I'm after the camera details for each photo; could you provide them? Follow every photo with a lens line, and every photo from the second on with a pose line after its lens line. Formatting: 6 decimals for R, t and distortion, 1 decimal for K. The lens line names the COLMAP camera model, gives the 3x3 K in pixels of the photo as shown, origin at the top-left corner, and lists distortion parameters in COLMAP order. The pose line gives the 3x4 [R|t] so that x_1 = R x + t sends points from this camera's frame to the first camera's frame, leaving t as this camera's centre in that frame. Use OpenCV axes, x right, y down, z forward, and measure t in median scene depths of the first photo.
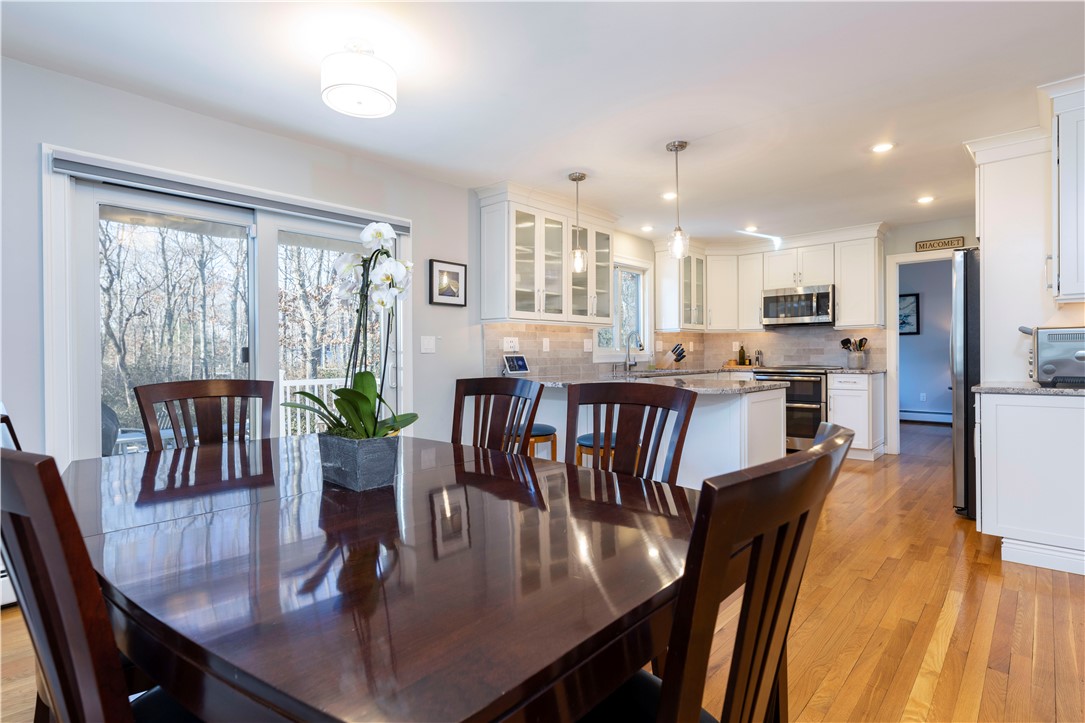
lens RADIAL K [[544.3, 0, 541.4], [0, 544.3, 351.8], [0, 0, 1]] dist [-0.000766, 0.000105]
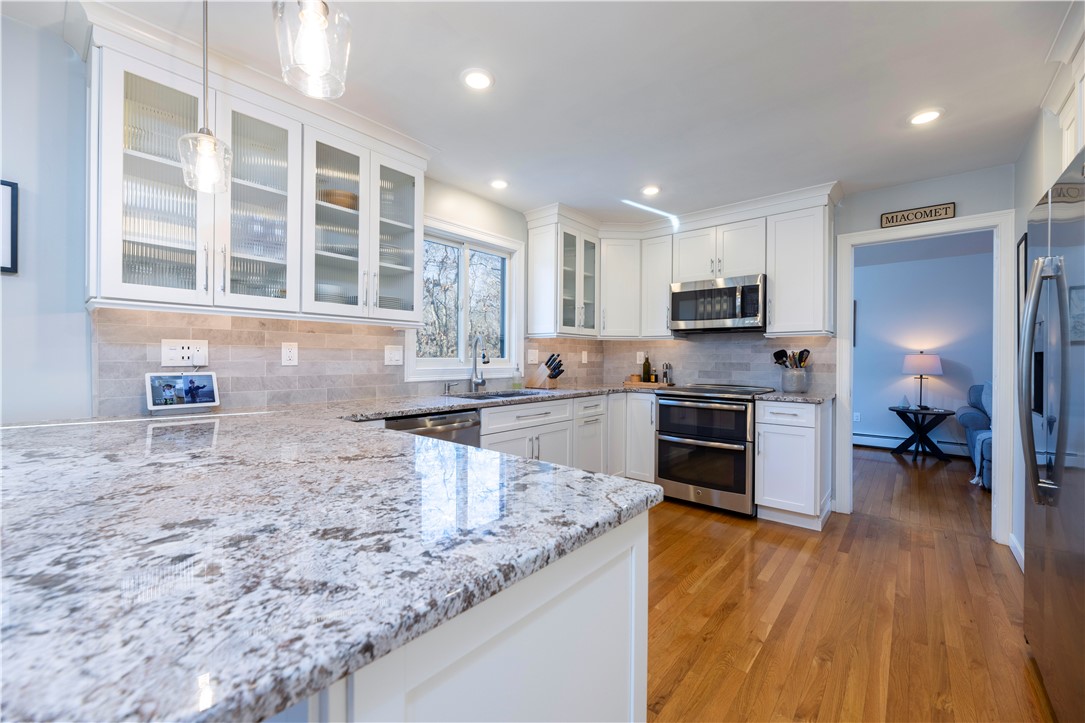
lens RADIAL K [[434.6, 0, 541.2], [0, 434.6, 355.1], [0, 0, 1]] dist [-0.002149, 0.000257]
pose [[0.999080, 0.013806, 0.040595, 0.217839], [-0.013712, 0.999903, -0.002586, -0.011586], [-0.040627, 0.002027, 0.999172, 0.435132]]
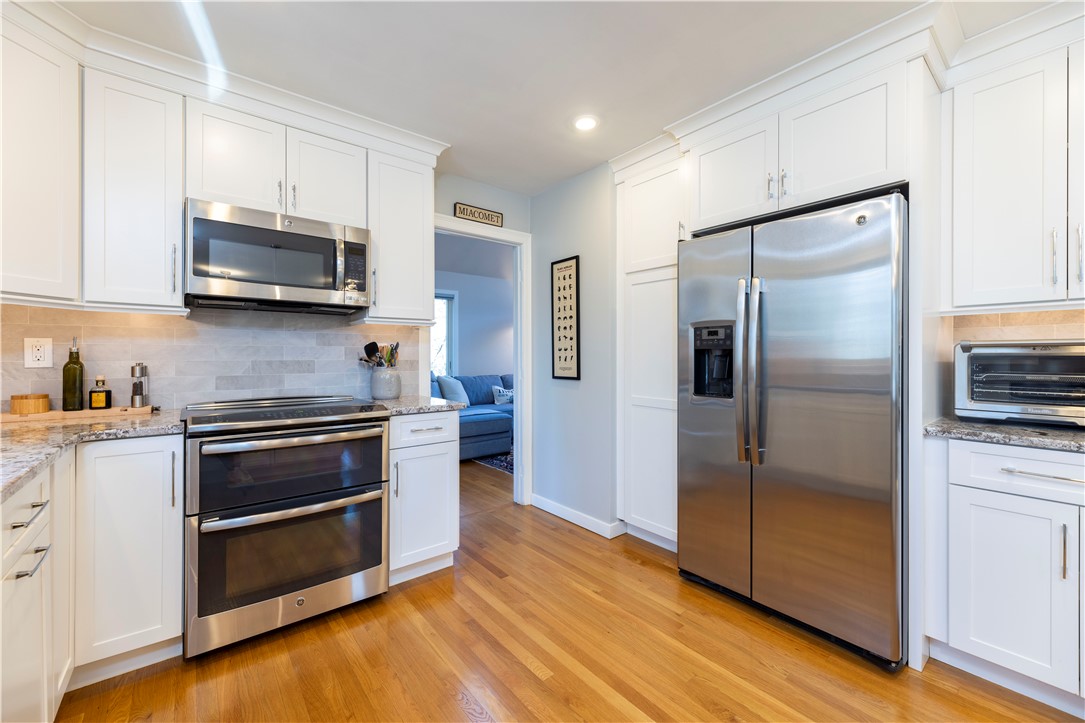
lens RADIAL K [[434.6, 0, 543.3], [0, 434.6, 357.7], [0, 0, 1]] dist [-0.002149, 0.000257]
pose [[0.138879, 0.006266, 0.990290, 0.168412], [-0.005088, 0.999971, -0.005614, -0.007845], [-0.990296, -0.004259, 0.138907, 0.778996]]
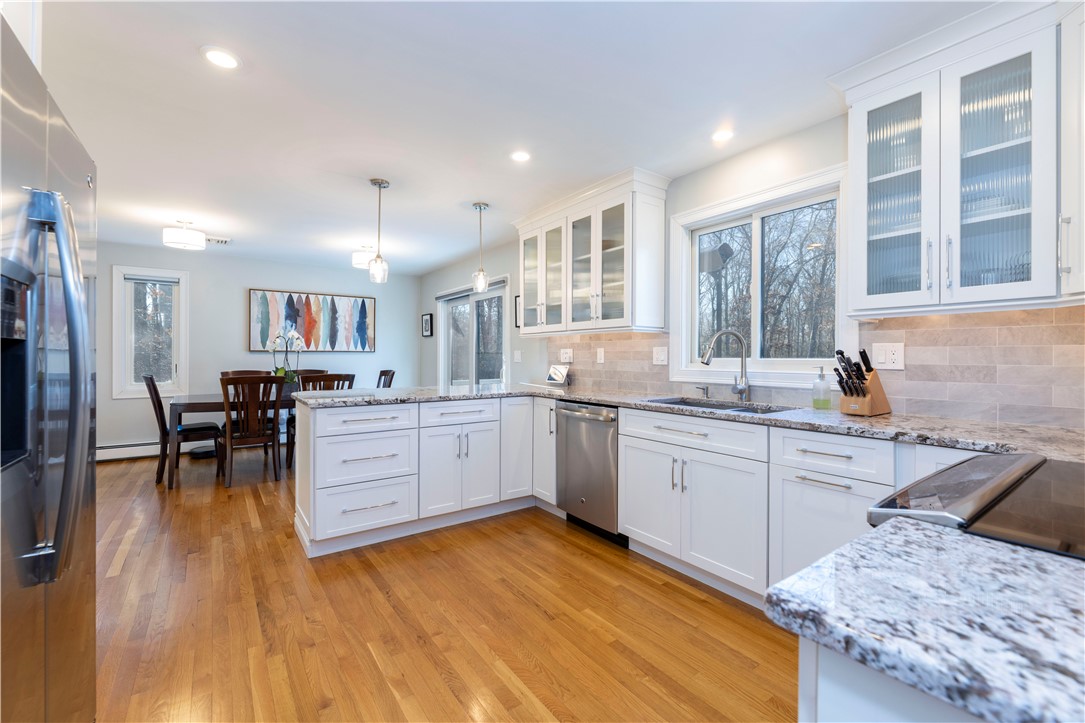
lens RADIAL K [[451.9, 0, 548.1], [0, 451.9, 358.7], [0, 0, 1]] dist [-0.015695, -0.000127]
pose [[-0.188702, 0.010259, -0.981981, 0.635826], [0.000181, 0.999946, 0.010412, -0.012794], [0.982034, 0.001787, -0.188693, 0.880997]]
